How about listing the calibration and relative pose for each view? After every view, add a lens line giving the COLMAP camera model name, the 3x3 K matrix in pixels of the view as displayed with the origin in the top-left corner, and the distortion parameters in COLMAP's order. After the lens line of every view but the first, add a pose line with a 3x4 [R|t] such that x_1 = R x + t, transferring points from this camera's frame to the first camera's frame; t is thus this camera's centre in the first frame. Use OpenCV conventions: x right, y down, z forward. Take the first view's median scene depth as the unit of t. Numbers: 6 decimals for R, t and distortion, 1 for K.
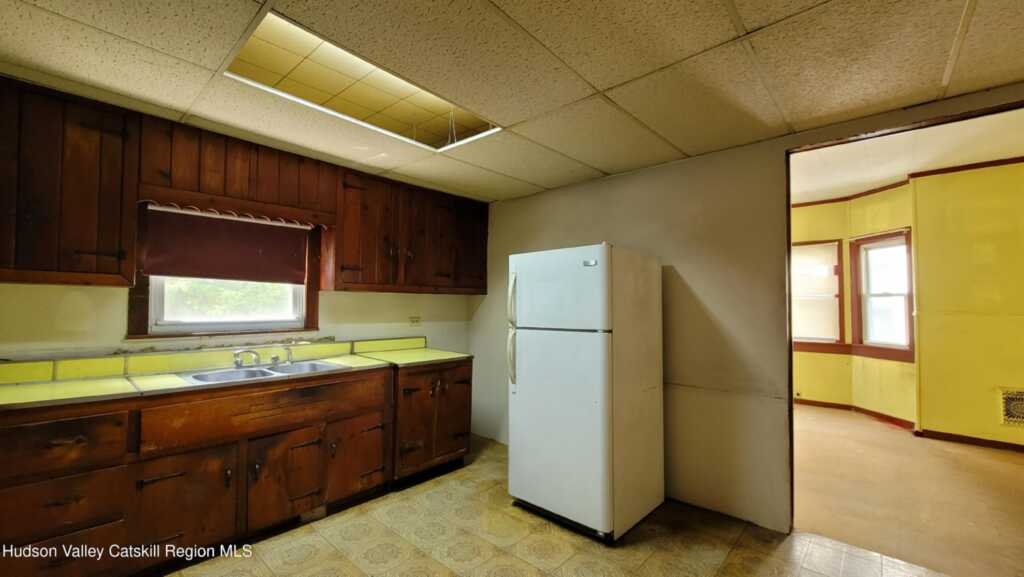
lens RADIAL K [[417.4, 0, 516.6], [0, 417.4, 290.9], [0, 0, 1]] dist [-0.002231, -0.000412]
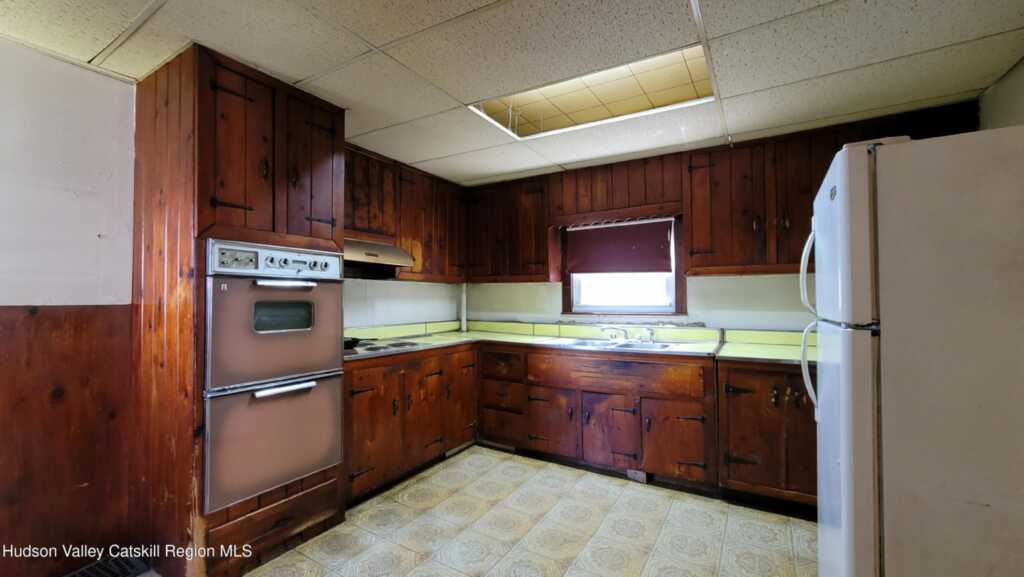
lens RADIAL K [[417.4, 0, 516.6], [0, 417.4, 290.9], [0, 0, 1]] dist [-0.002231, -0.000412]
pose [[0.193172, -0.026214, -0.980815, 0.538842], [0.039801, 0.999030, -0.018862, 0.043109], [0.980357, -0.035394, 0.194028, 0.455085]]
